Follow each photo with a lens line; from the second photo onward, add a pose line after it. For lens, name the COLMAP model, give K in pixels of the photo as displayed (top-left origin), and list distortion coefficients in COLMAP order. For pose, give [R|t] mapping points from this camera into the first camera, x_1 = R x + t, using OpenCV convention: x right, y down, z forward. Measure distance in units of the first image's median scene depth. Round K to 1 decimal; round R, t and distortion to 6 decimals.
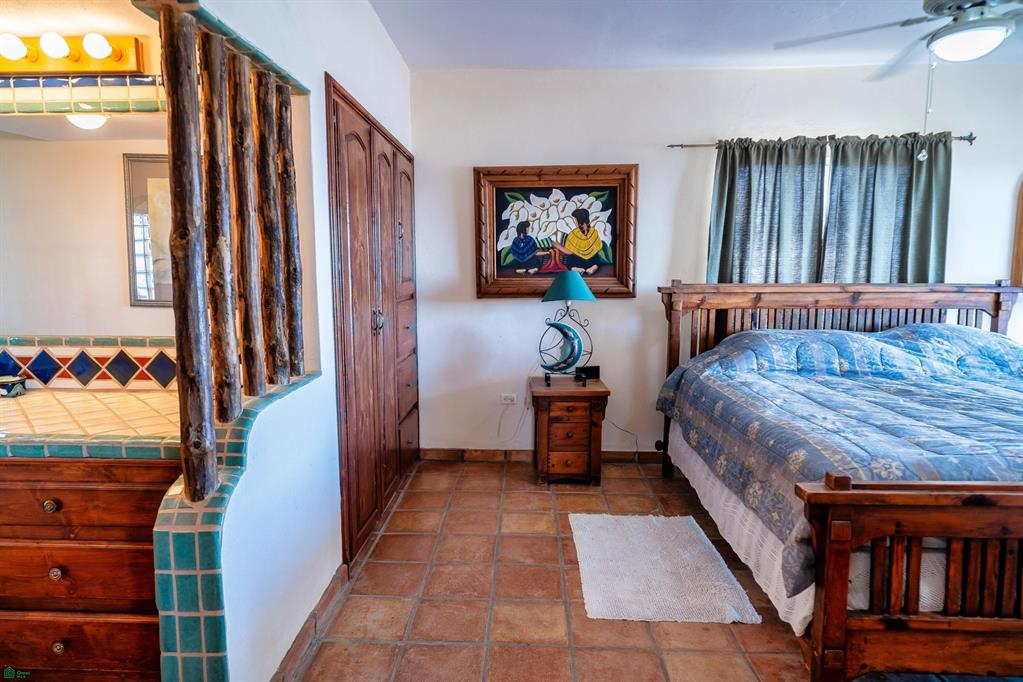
lens RADIAL K [[606.1, 0, 510.1], [0, 606.1, 341.4], [0, 0, 1]] dist [-0.001383, 0.002035]
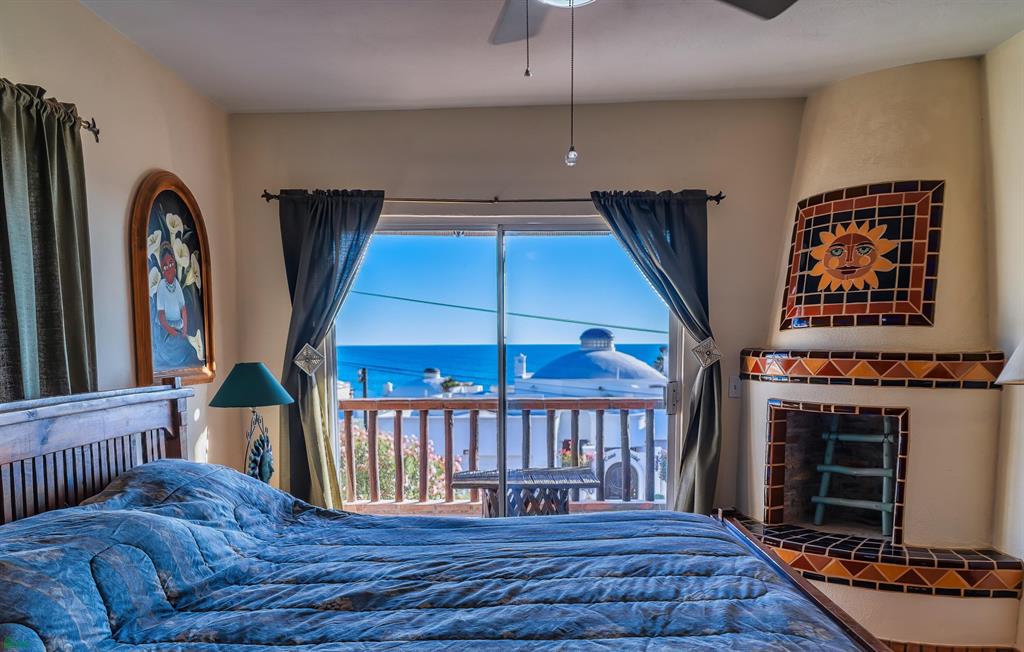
lens RADIAL K [[807.1, 0, 525.2], [0, 807.1, 439.7], [0, 0, 1]] dist [-0.003087, -0.002556]
pose [[-0.032112, -0.111926, 0.993198, -0.026294], [0.122686, 0.985754, 0.115054, -0.084966], [-0.991926, 0.125546, -0.017922, 0.622854]]
